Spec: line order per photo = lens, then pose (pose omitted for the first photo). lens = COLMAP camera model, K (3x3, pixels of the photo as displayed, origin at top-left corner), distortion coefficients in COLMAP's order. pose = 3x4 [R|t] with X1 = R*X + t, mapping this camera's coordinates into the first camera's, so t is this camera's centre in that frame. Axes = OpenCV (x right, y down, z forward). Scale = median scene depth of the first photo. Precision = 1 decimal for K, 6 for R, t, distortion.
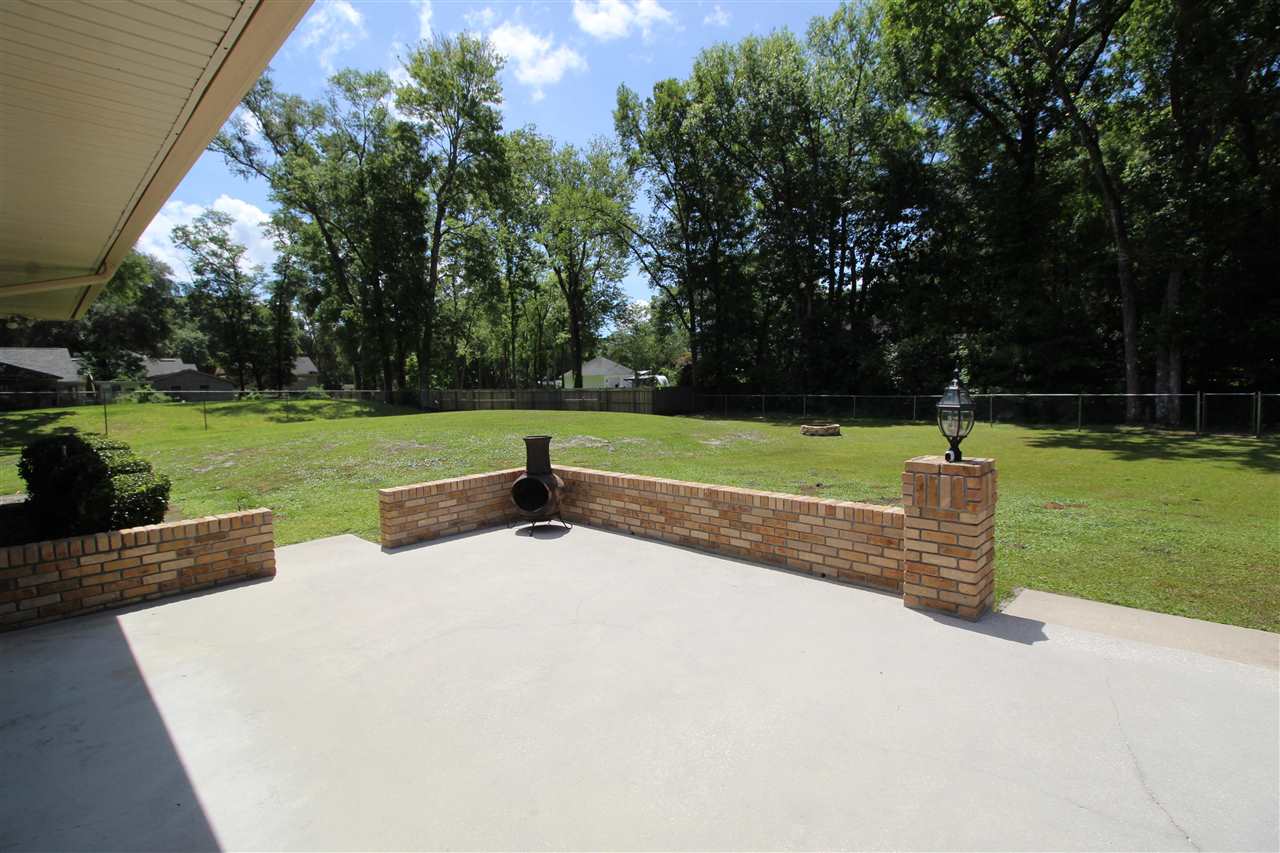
lens RADIAL K [[594.8, 0, 631.5], [0, 594.8, 422.3], [0, 0, 1]] dist [0.003595, -0.015426]
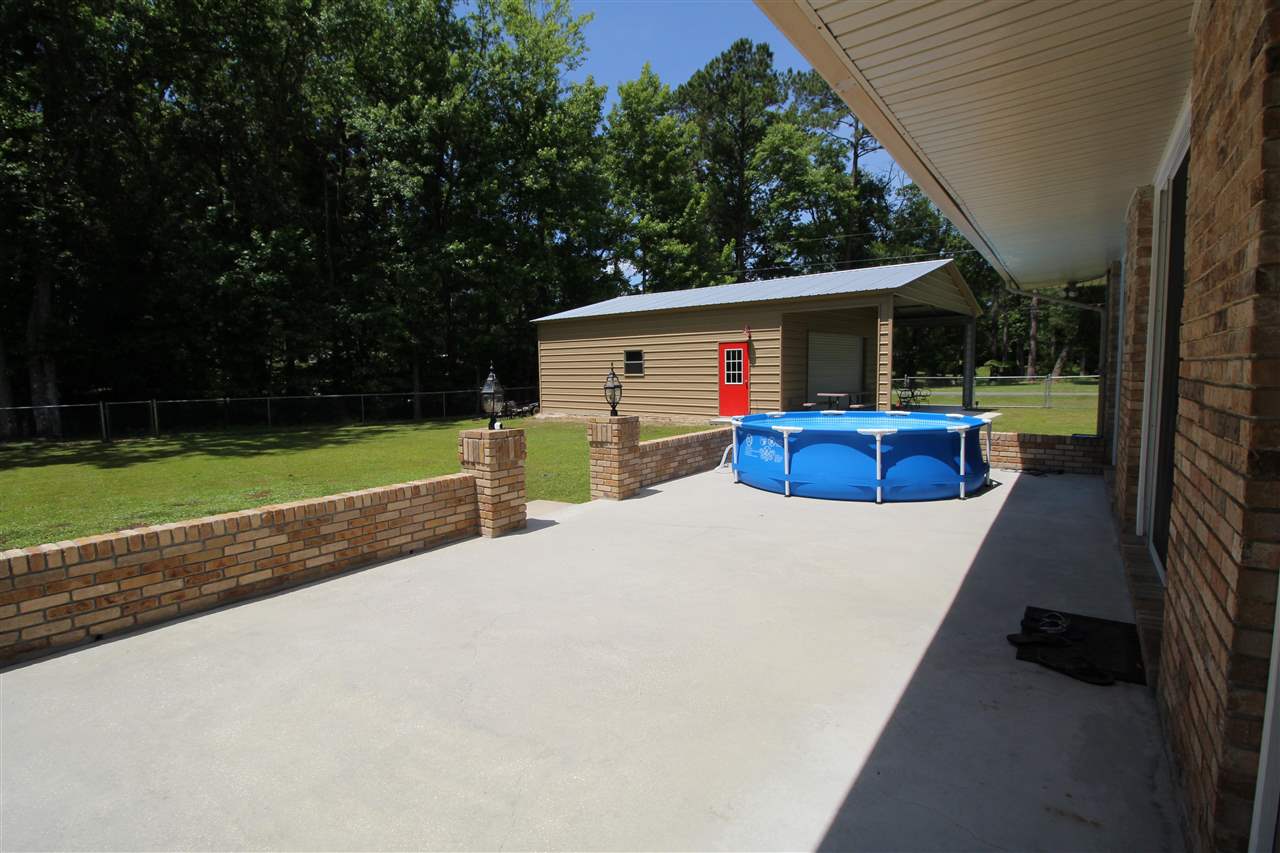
lens RADIAL K [[594.8, 0, 631.5], [0, 594.8, 422.3], [0, 0, 1]] dist [0.003595, -0.015426]
pose [[-0.096098, -0.061568, 0.993466, -0.689441], [0.088149, 0.993637, 0.070106, -0.018097], [-0.991461, 0.094310, -0.090059, 0.590549]]
